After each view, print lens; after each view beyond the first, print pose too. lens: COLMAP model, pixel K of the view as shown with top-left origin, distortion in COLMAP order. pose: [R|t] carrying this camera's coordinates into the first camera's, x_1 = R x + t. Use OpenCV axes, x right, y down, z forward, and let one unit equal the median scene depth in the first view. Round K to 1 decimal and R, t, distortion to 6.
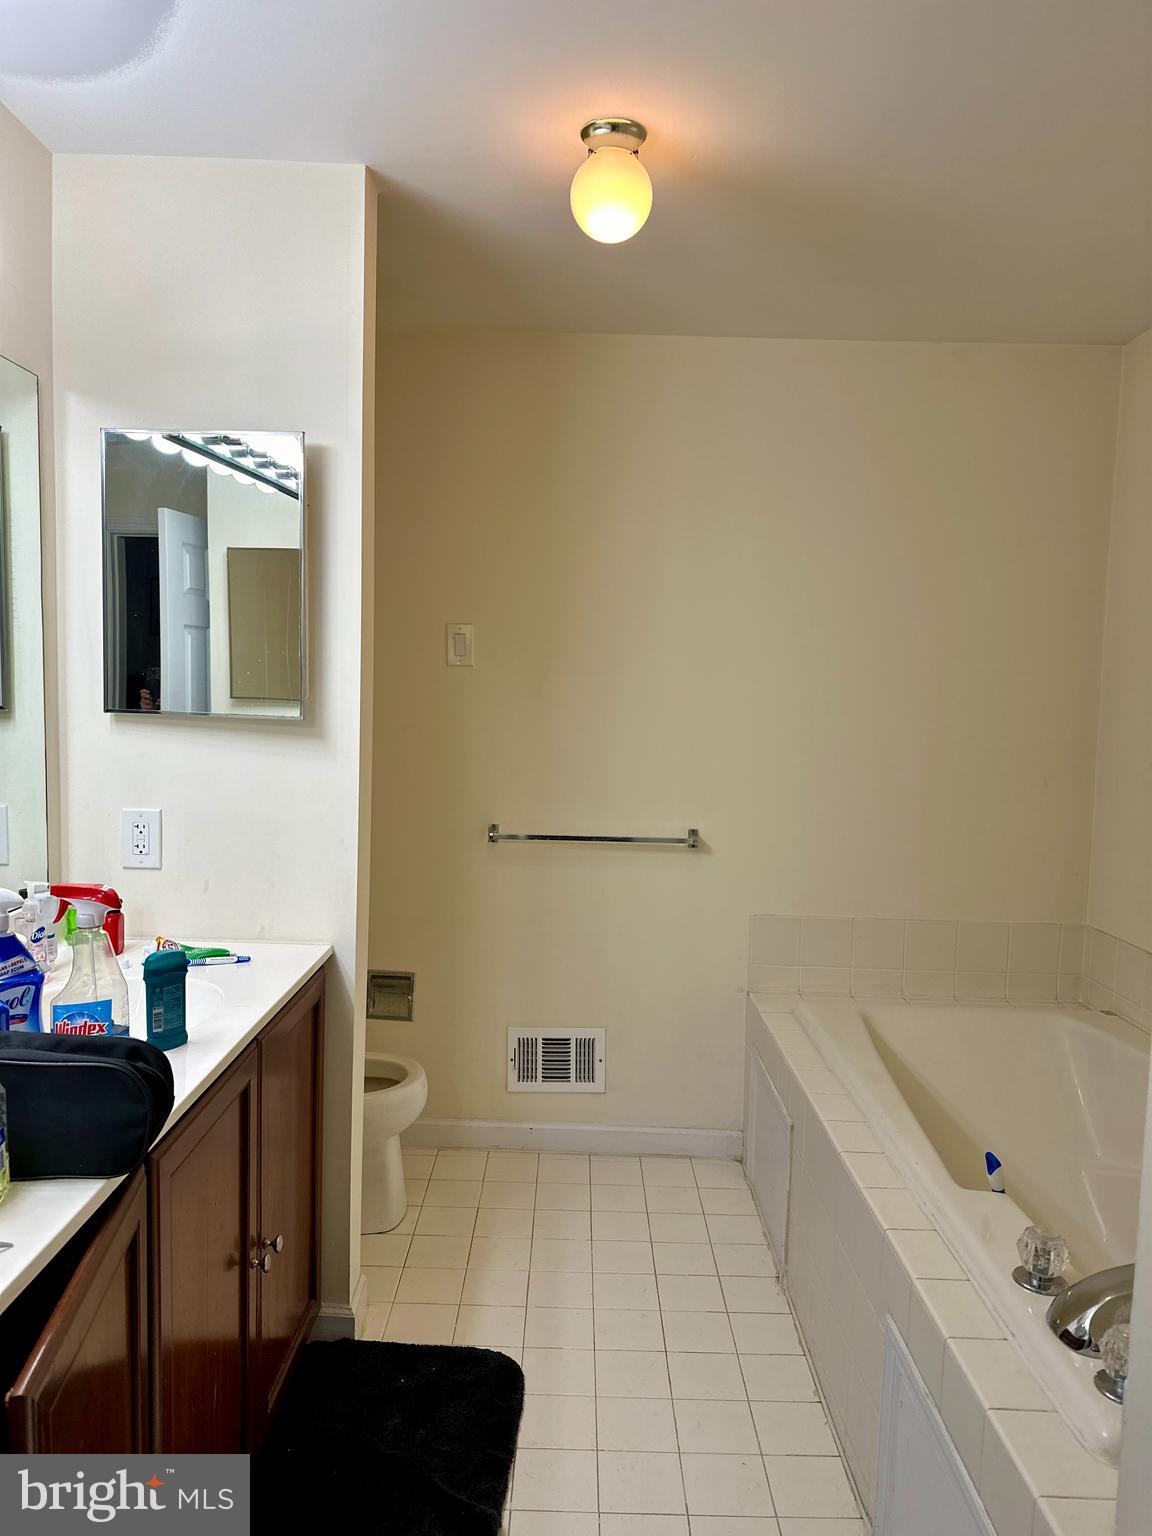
lens RADIAL K [[1065.9, 0, 576.4], [0, 1065.9, 774.5], [0, 0, 1]] dist [0.134594, -0.187984]
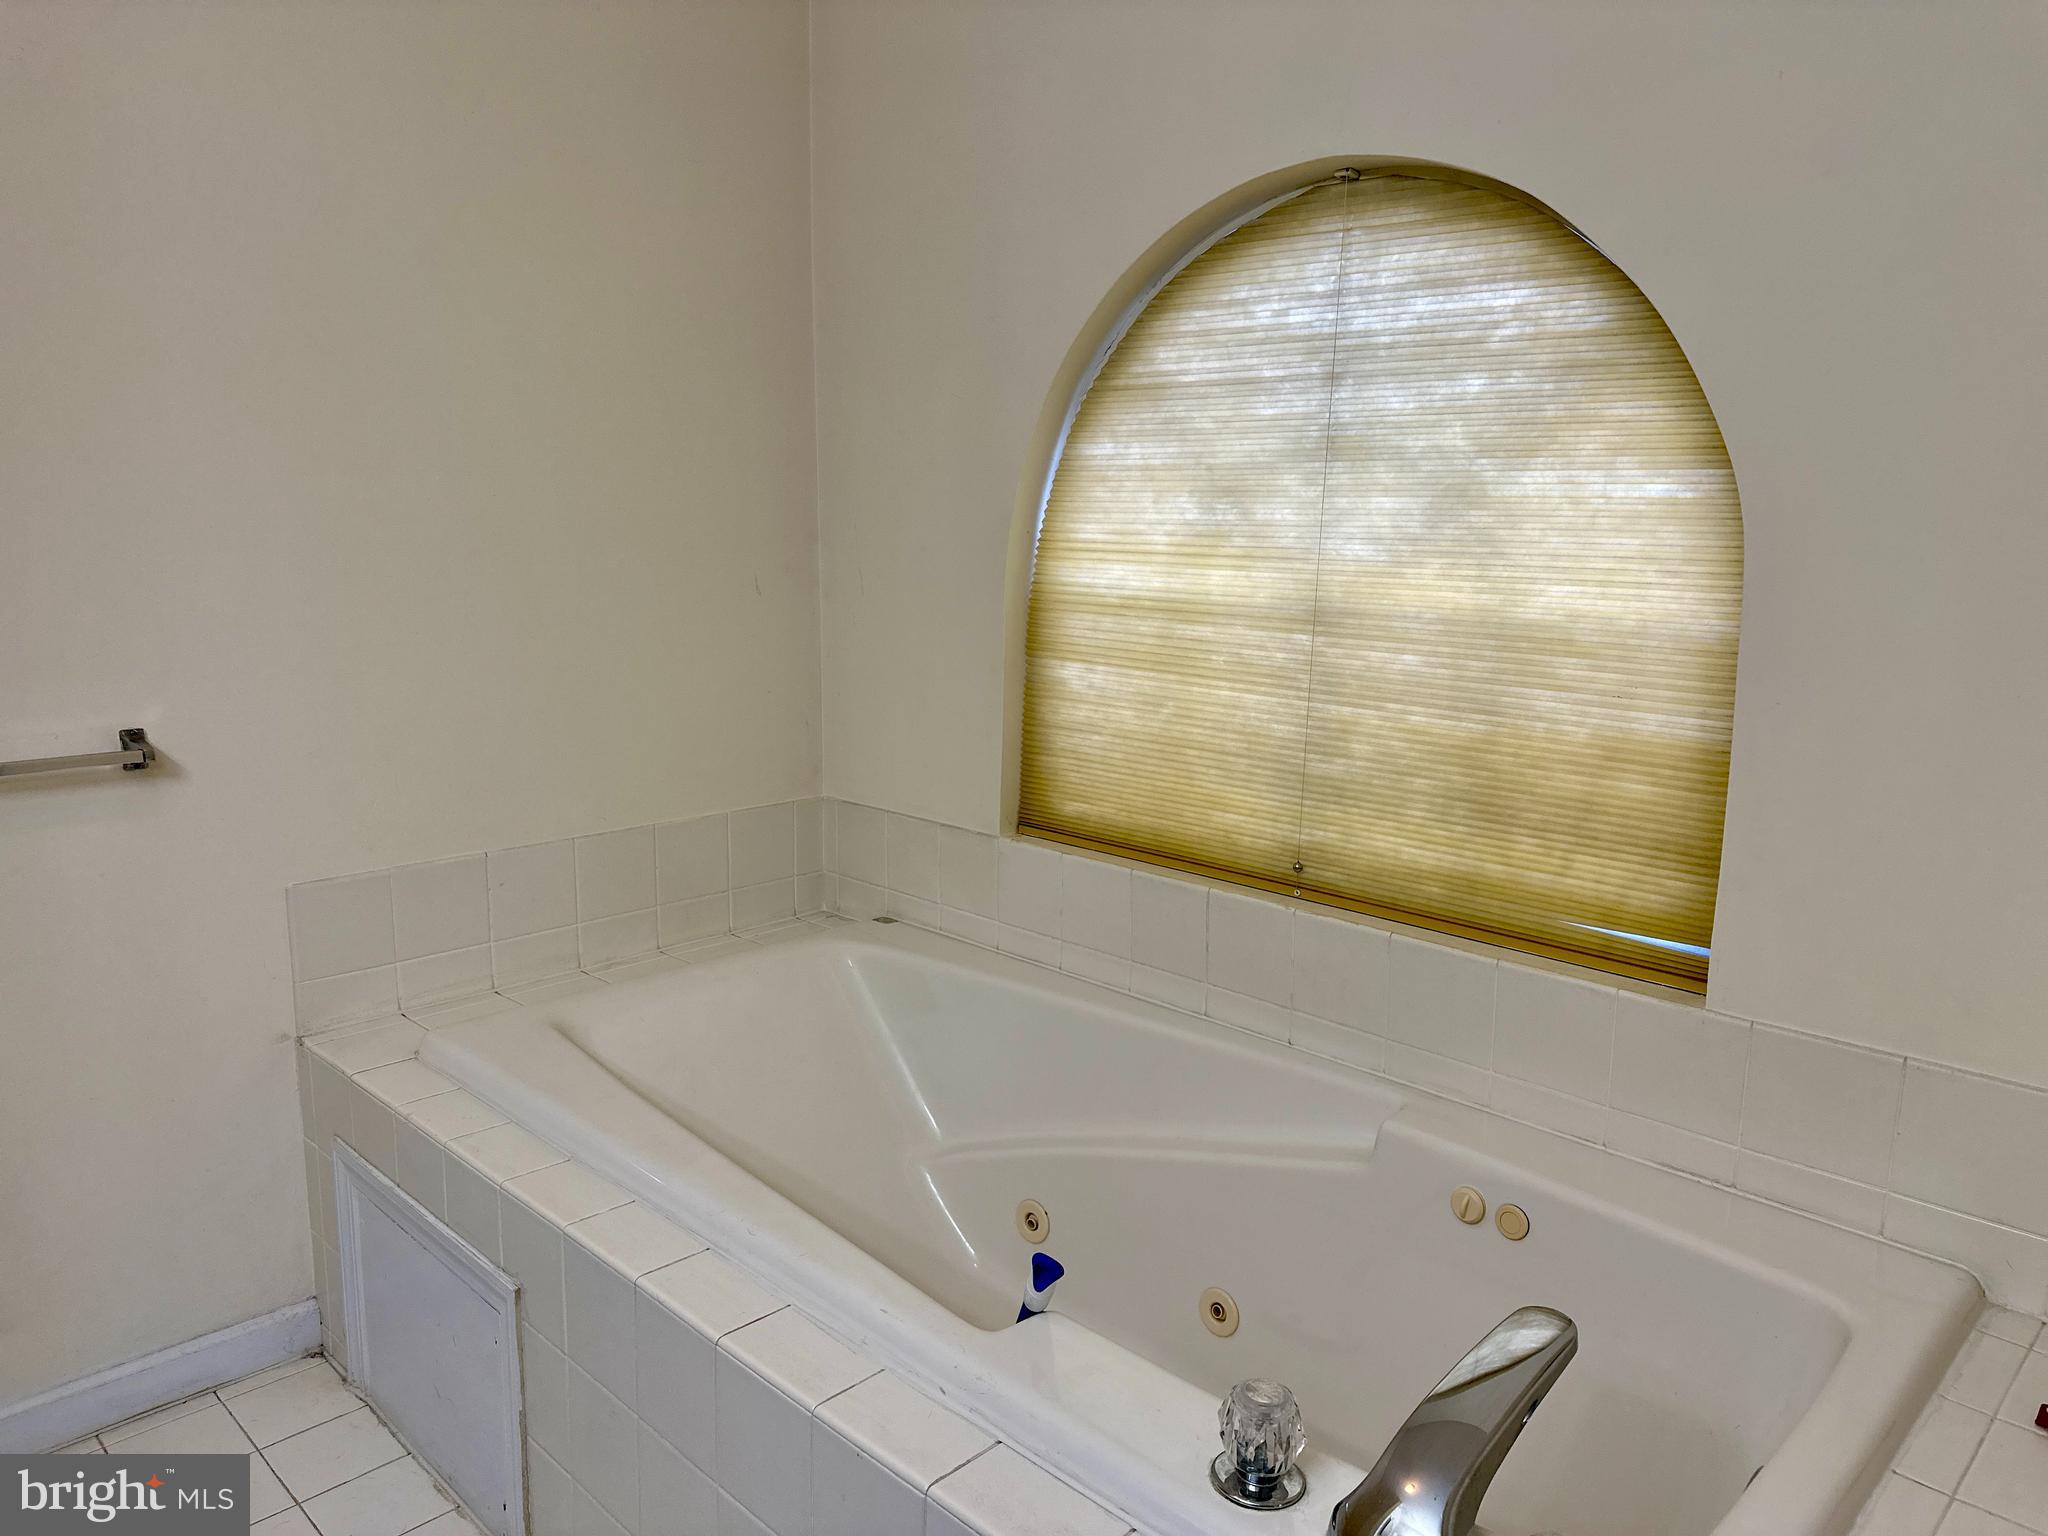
lens RADIAL K [[1421.2, 0, 1020.2], [0, 1421.2, 777.5], [0, 0, 1]] dist [0.134594, -0.187984]
pose [[0.704641, -0.147778, 0.694004, -0.055559], [0.058154, 0.986809, 0.151081, 0.000304], [-0.707176, -0.066099, 0.703941, 0.299325]]
